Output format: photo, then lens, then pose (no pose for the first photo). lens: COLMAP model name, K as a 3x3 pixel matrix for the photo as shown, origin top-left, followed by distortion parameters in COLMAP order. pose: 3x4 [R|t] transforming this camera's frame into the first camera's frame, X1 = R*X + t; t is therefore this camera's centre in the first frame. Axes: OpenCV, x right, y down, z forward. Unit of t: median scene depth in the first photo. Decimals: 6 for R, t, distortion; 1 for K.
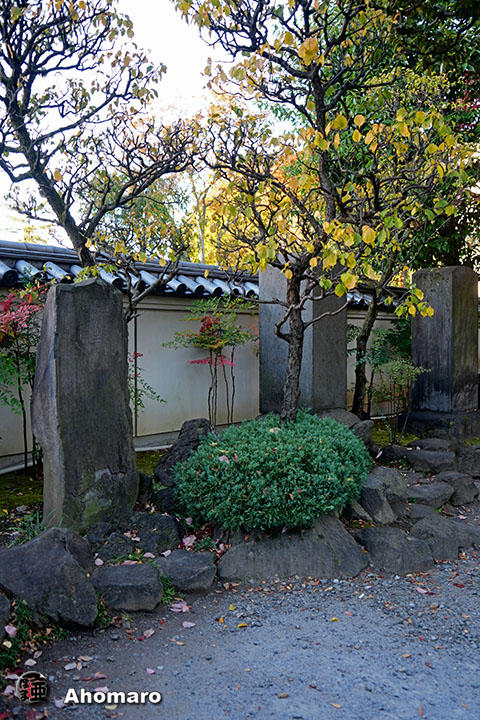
lens RADIAL K [[699.7, 0, 240.2], [0, 699.7, 358.8], [0, 0, 1]] dist [0.013685, 0.000000]
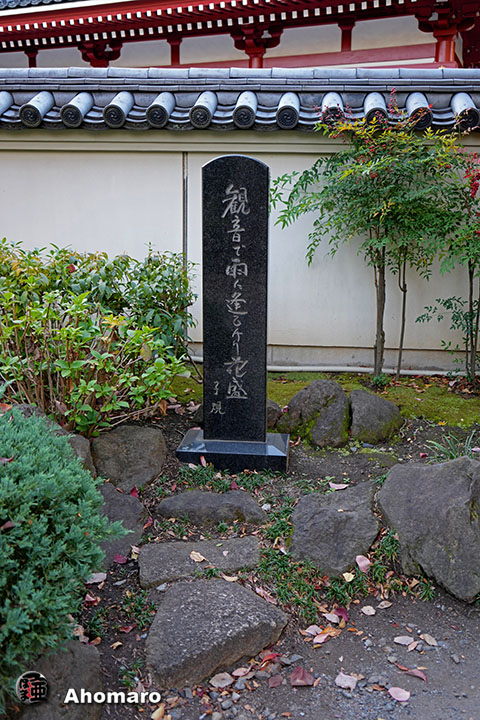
lens RADIAL K [[699.7, 0, 240.0], [0, 699.7, 359.6], [0, 0, 1]] dist [0.013685, 0.000000]
pose [[0.557629, 0.164057, -0.813717, 0.213525], [-0.026277, 0.983273, 0.180235, 0.014652], [0.829674, -0.079122, 0.552613, 0.454302]]
